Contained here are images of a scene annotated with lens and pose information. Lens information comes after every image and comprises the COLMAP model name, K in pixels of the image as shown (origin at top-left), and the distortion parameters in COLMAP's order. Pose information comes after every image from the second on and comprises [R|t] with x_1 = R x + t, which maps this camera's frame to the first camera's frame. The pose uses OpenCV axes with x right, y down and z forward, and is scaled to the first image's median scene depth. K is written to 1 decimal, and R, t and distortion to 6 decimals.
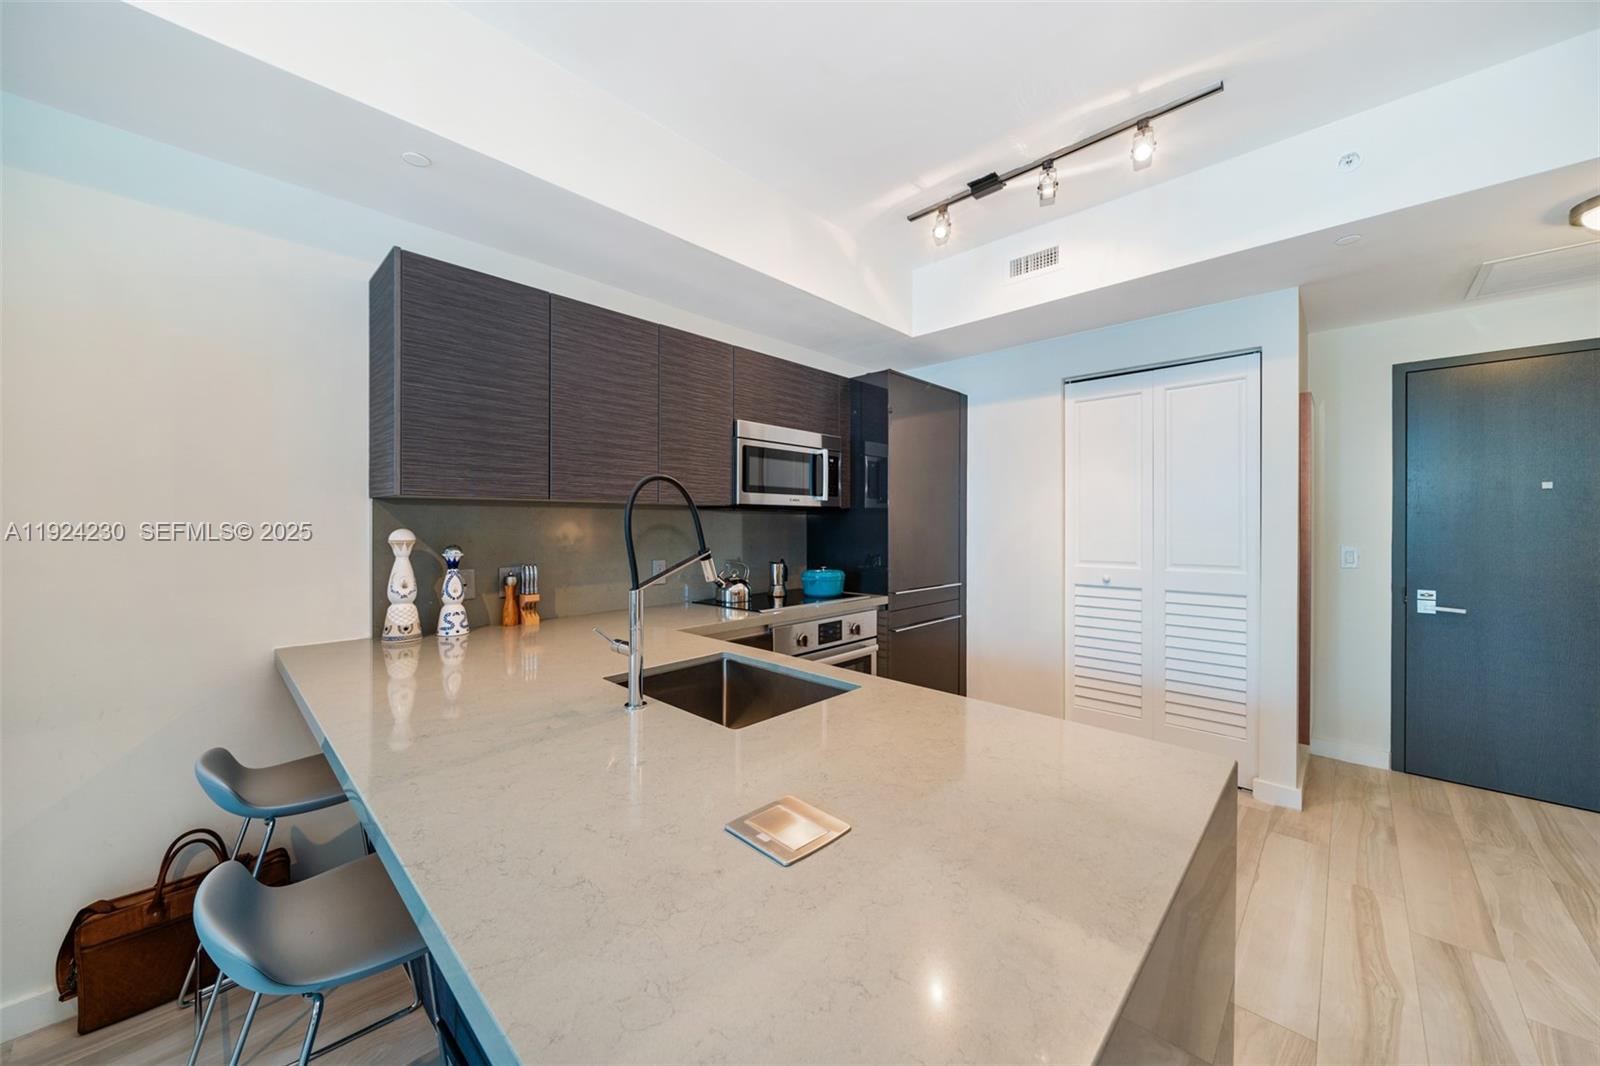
lens RADIAL K [[565.9, 0, 808.1], [0, 565.9, 529.4], [0, 0, 1]] dist [-0.010331, 0.000963]
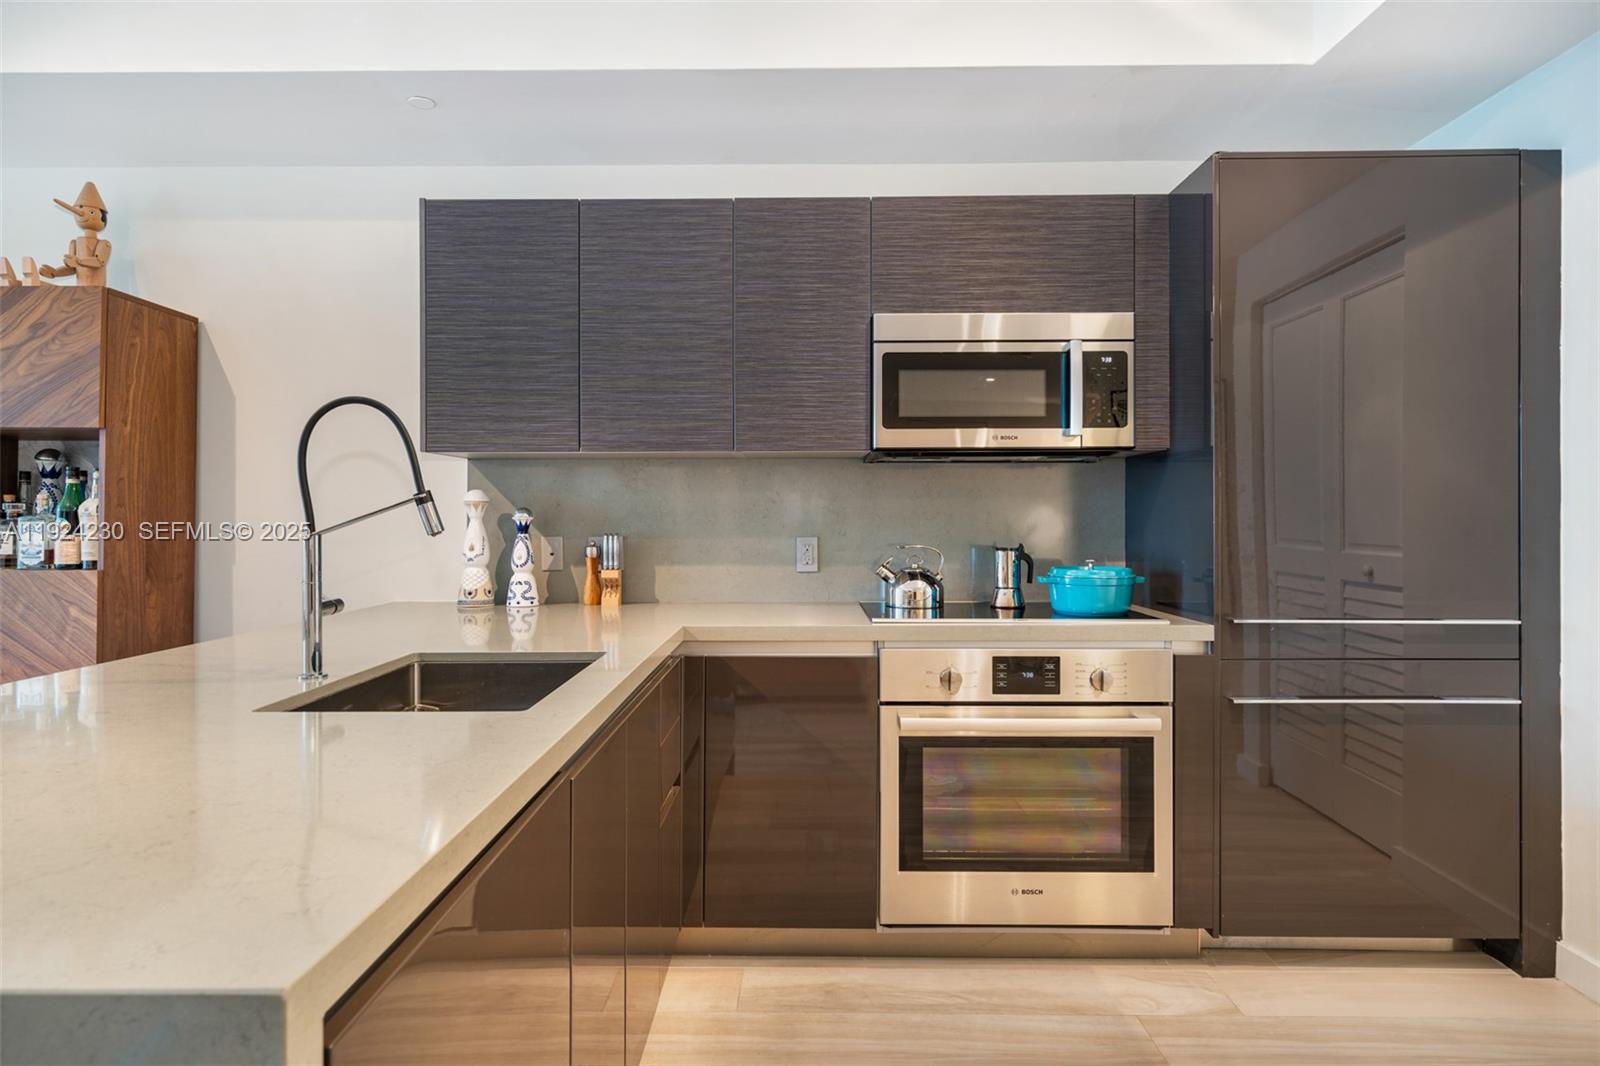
lens RADIAL K [[846.0, 0, 801.0], [0, 846.0, 519.8], [0, 0, 1]] dist [-0.002484, 0.000820]
pose [[0.683943, -0.001495, -0.729534, 0.584445], [-0.004515, 0.999970, -0.006283, 0.047392], [0.729522, 0.007591, 0.683916, 0.347623]]
